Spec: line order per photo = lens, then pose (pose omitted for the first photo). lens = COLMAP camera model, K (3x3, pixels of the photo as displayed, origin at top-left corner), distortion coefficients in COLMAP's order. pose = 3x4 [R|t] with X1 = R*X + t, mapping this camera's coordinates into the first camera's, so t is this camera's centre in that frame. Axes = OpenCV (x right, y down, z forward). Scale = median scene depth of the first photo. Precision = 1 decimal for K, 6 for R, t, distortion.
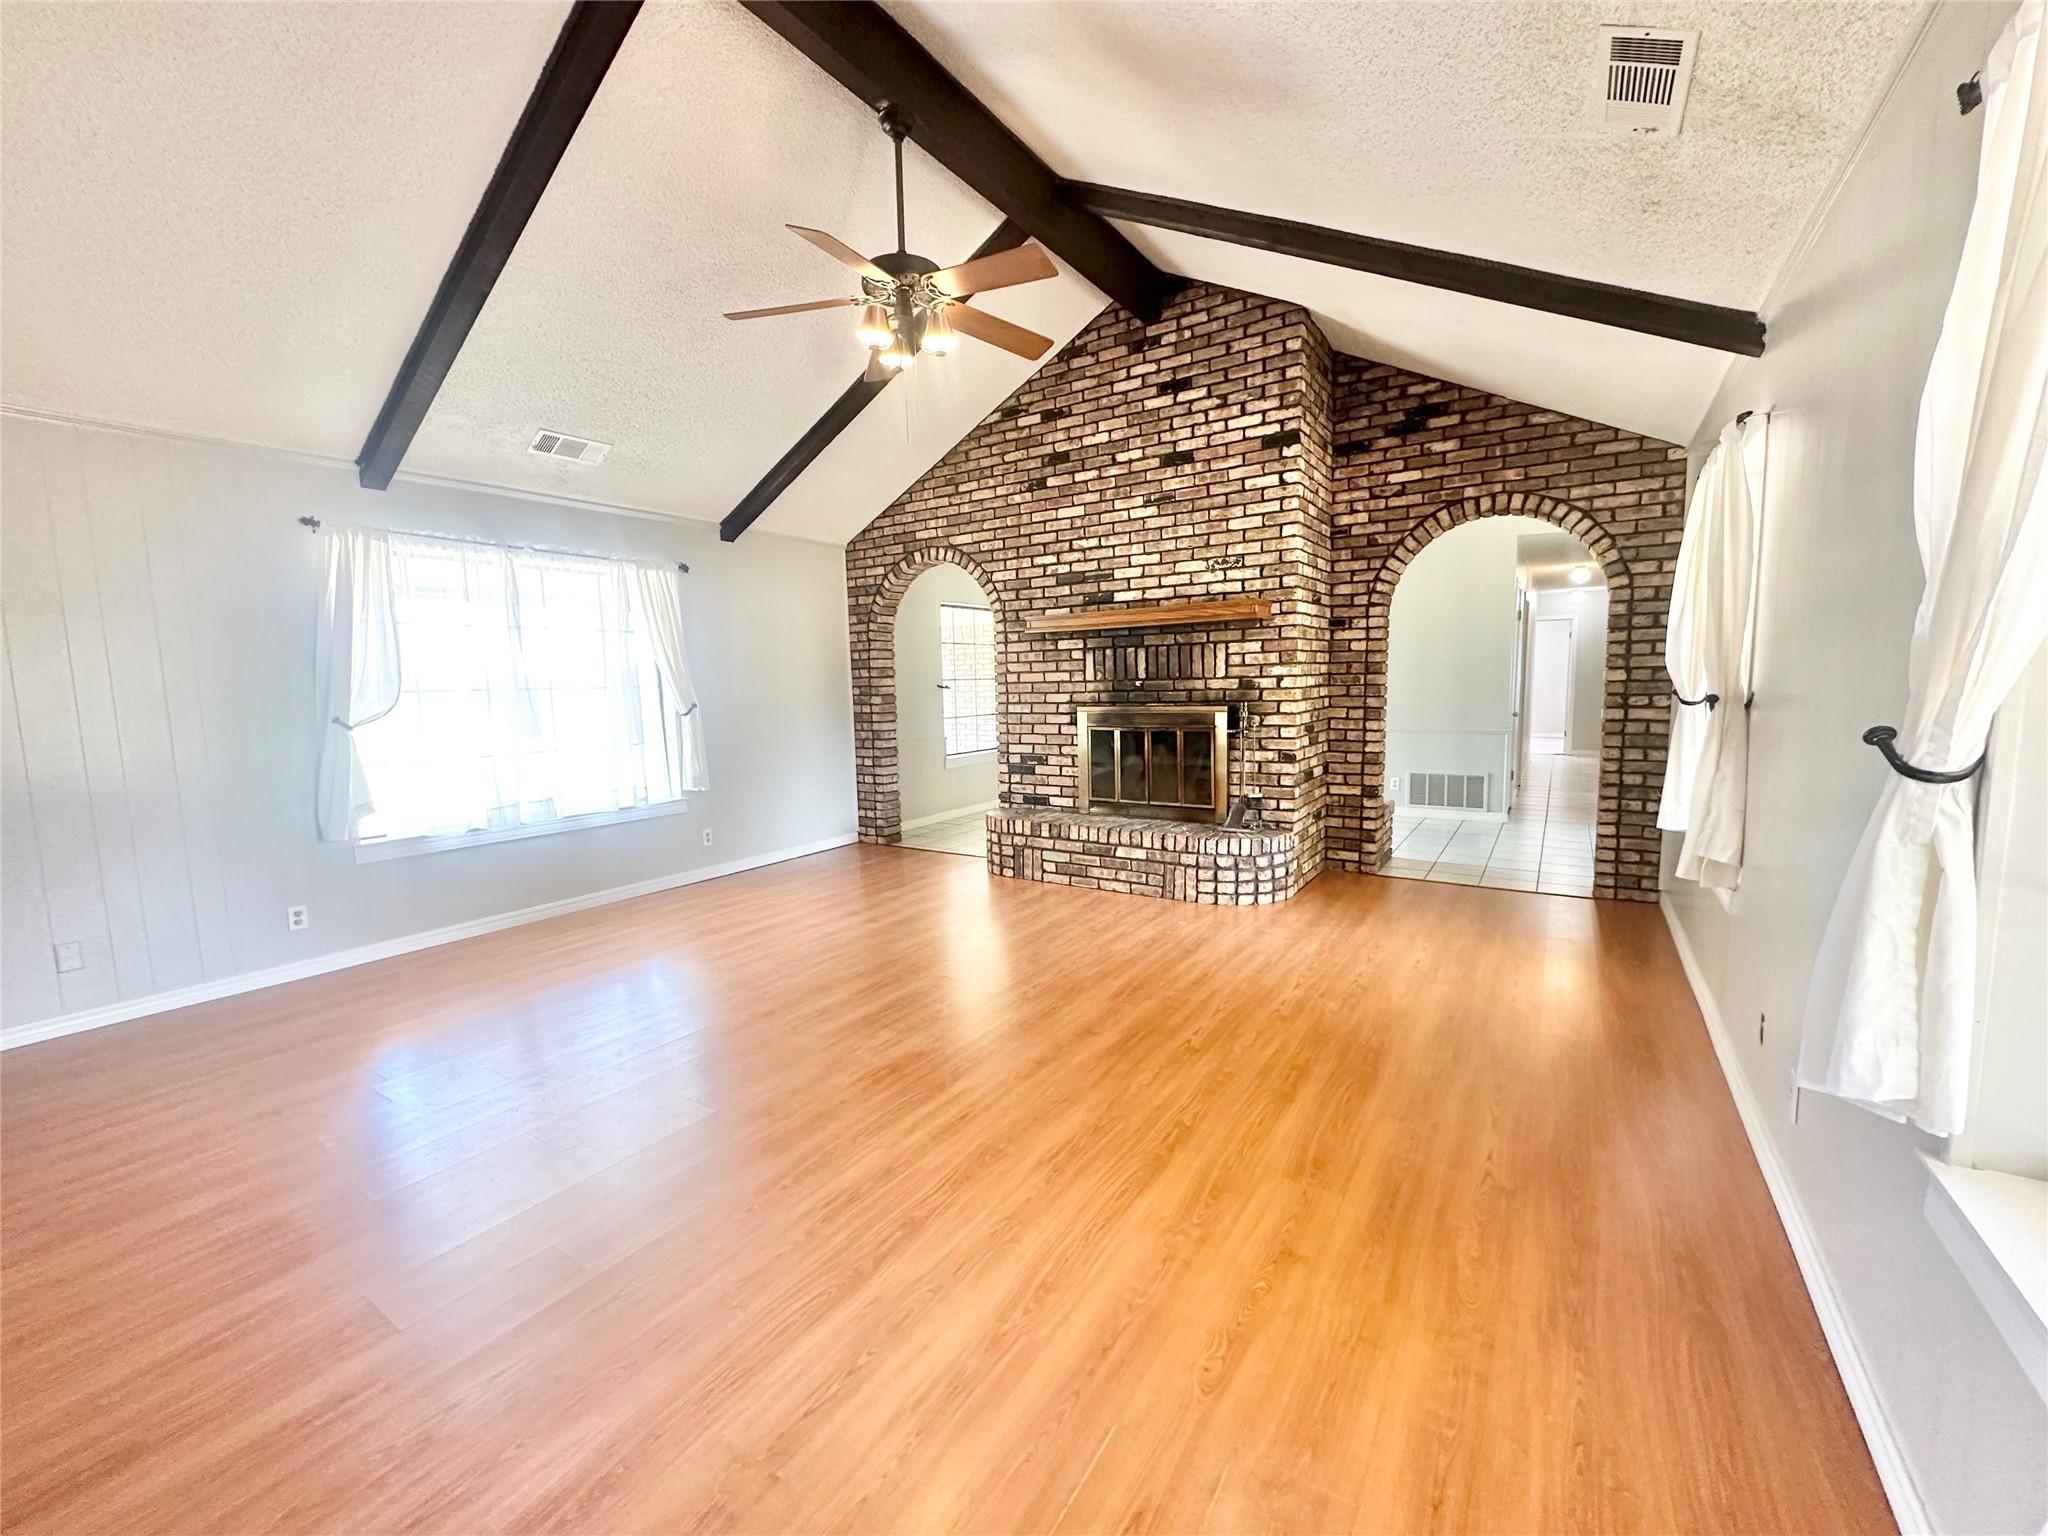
lens RADIAL K [[817.2, 0, 1021.5], [0, 817.2, 768.8], [0, 0, 1]] dist [-0.003551, 0.000367]
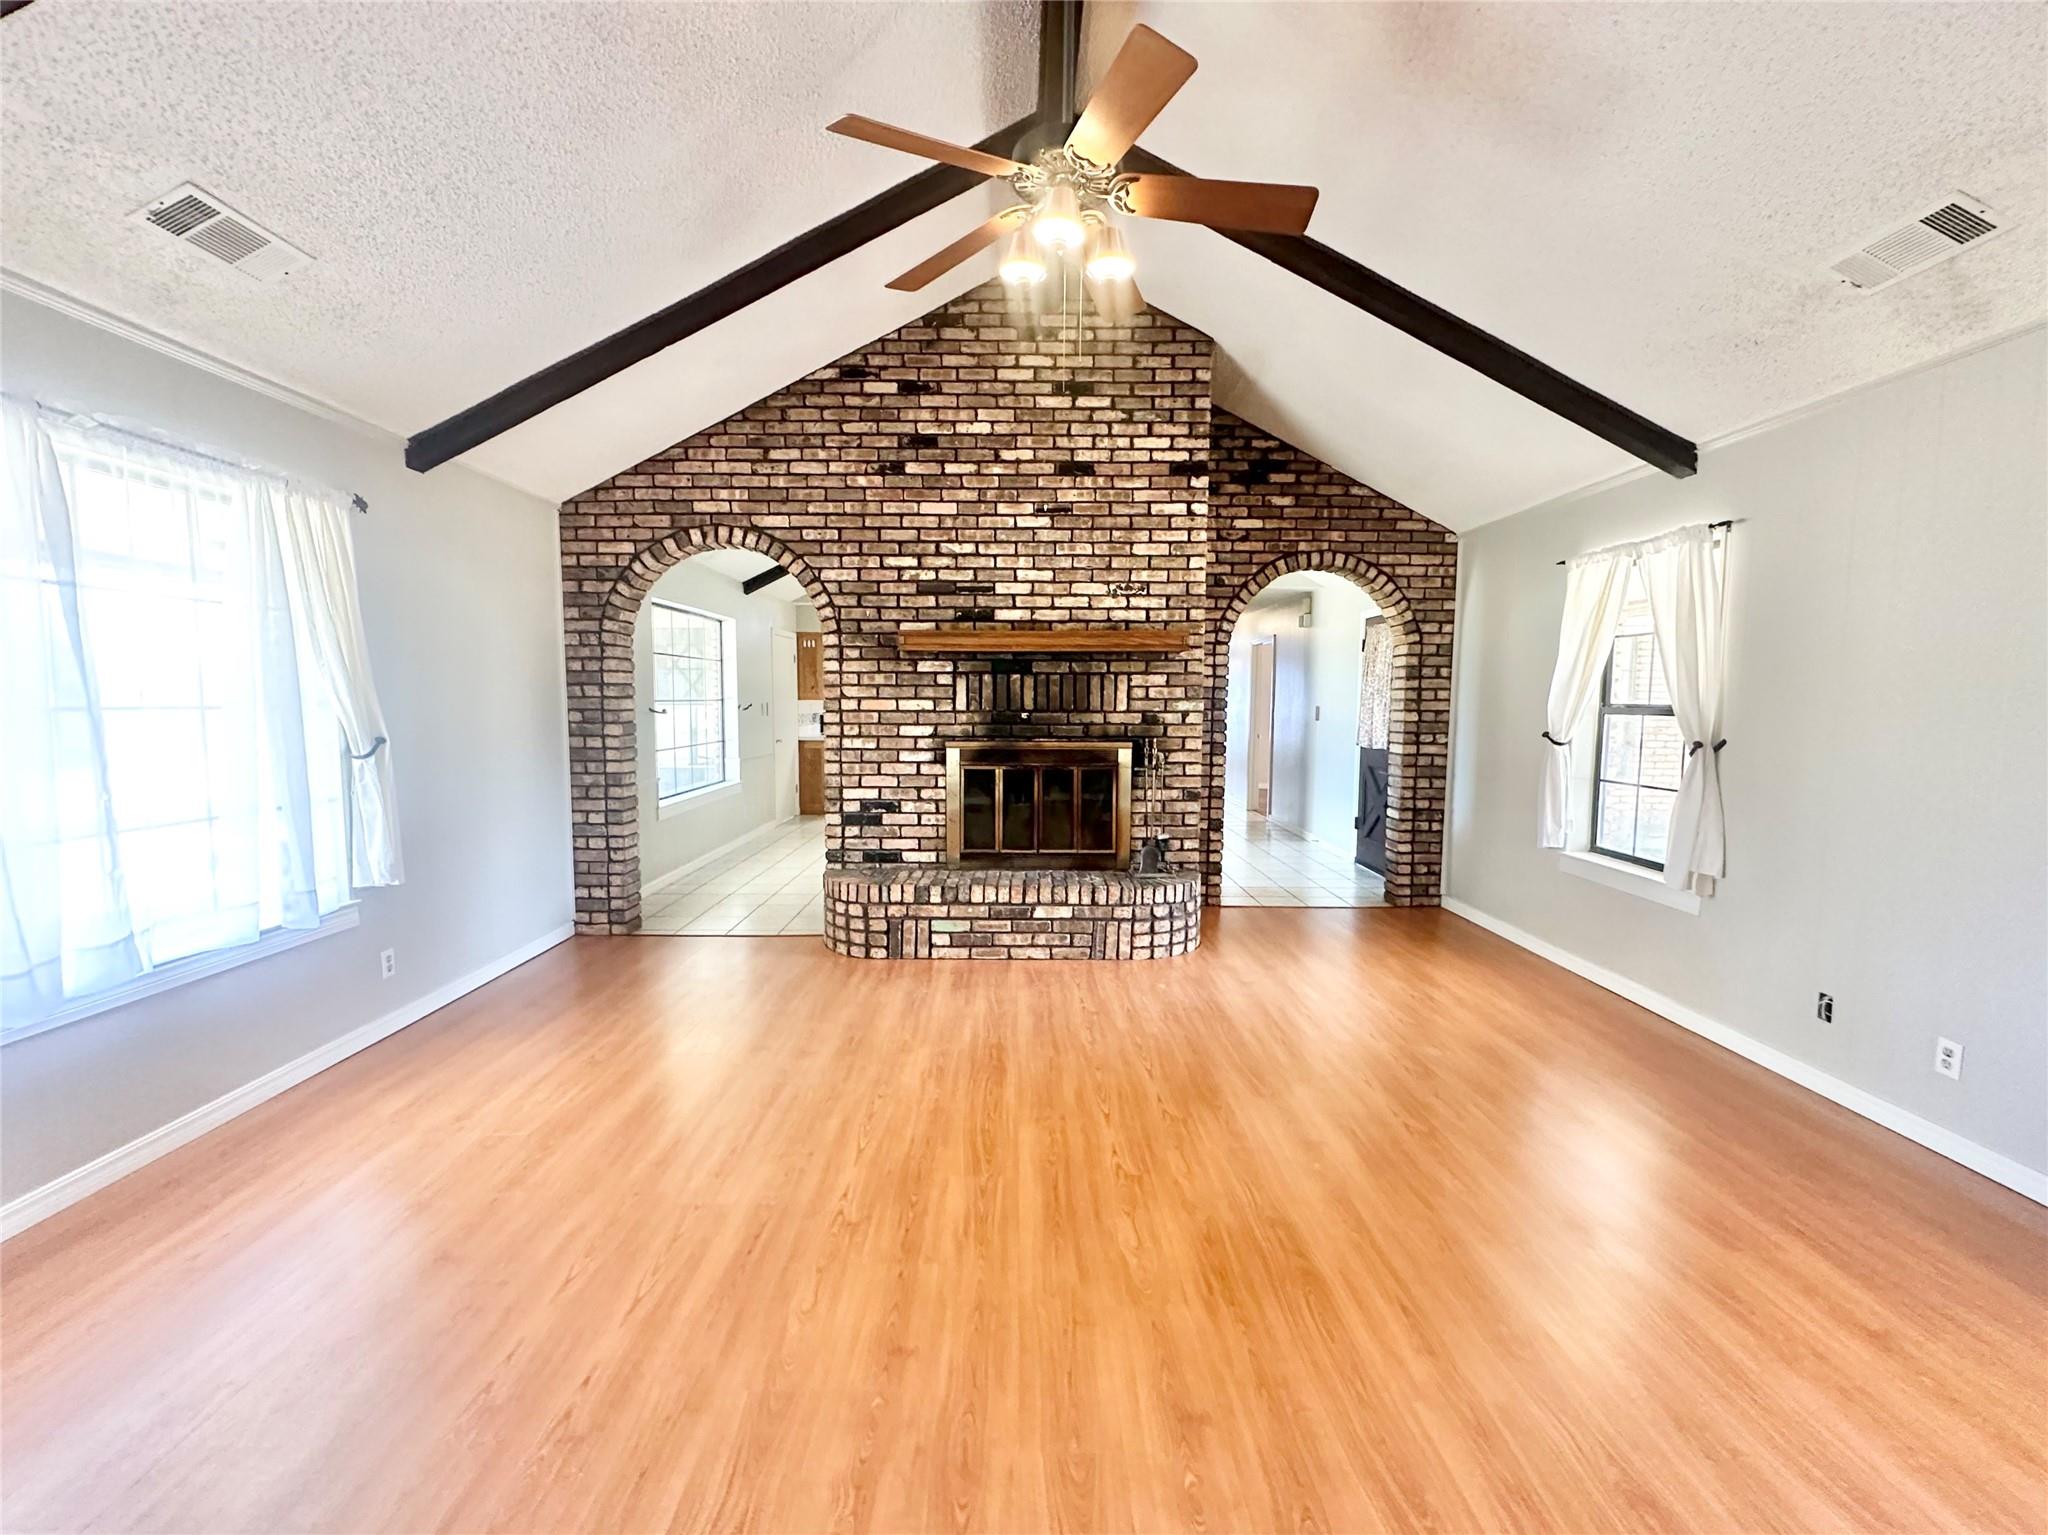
lens RADIAL K [[852.5, 0, 1019.0], [0, 852.5, 769.1], [0, 0, 1]] dist [-0.002544, 0.000286]
pose [[0.831514, -0.018843, 0.555185, -0.384447], [0.035275, 0.999199, -0.018919, -0.031587], [-0.554383, 0.035316, 0.831512, 0.258869]]
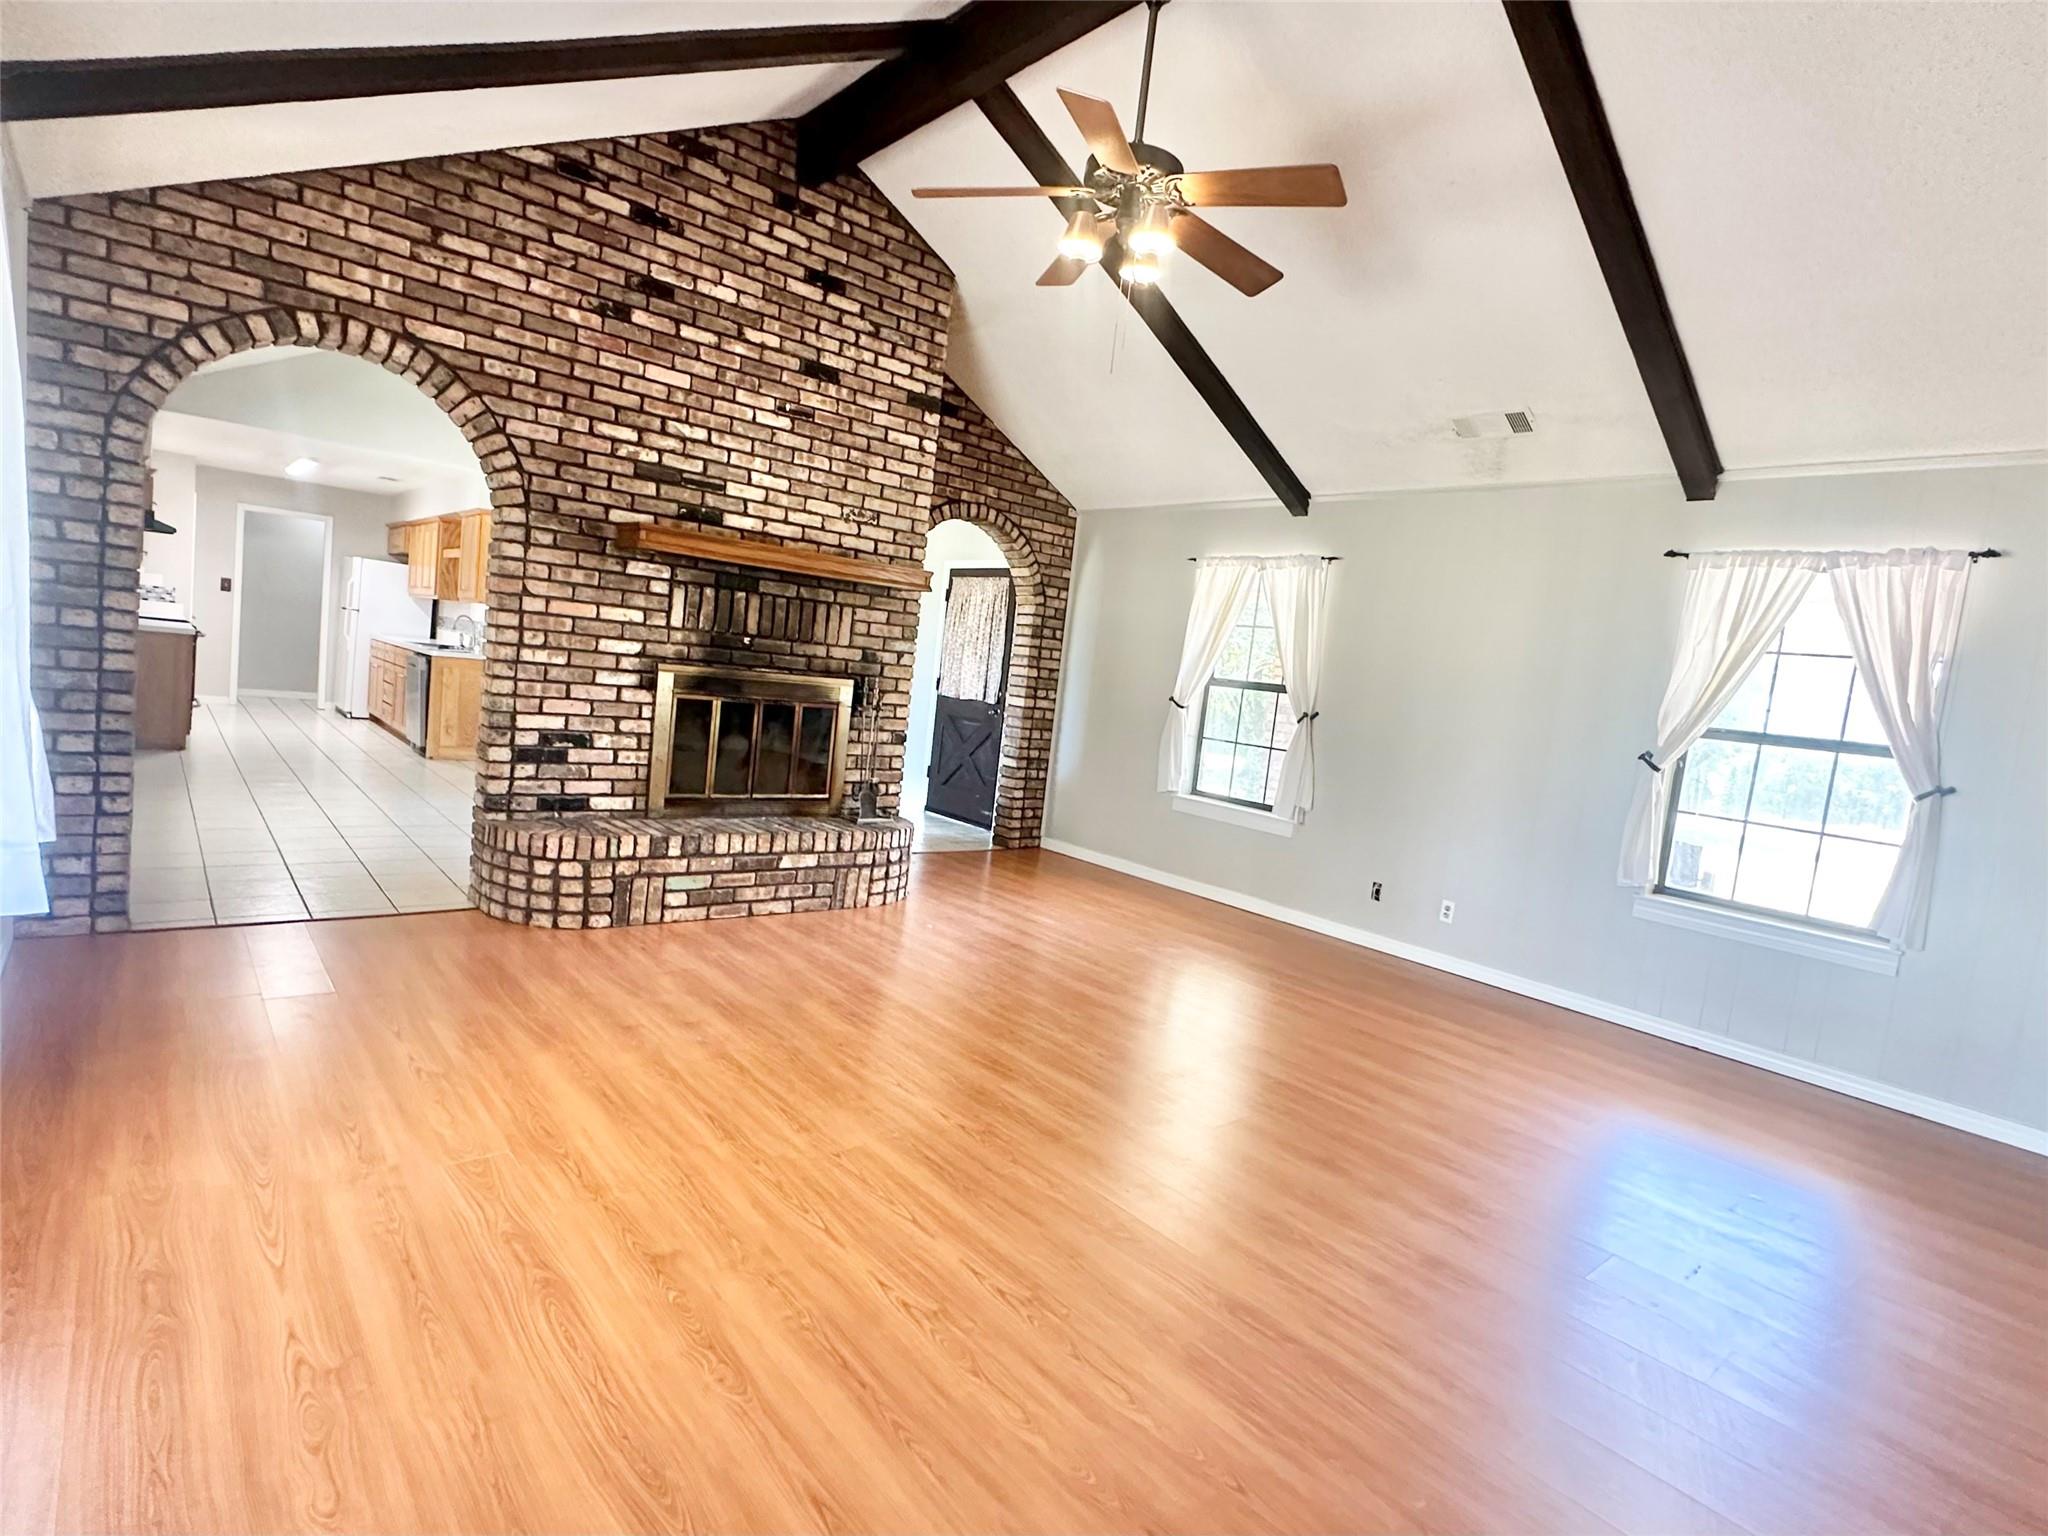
lens RADIAL K [[1038.4, 0, 1016.1], [0, 1038.4, 767.2], [0, 0, 1]] dist [-0.002318, 0.000348]
pose [[0.276353, -0.038494, 0.960285, -0.751079], [-0.011082, 0.999003, 0.043235, -0.032680], [-0.960992, -0.022589, 0.275651, 0.511303]]
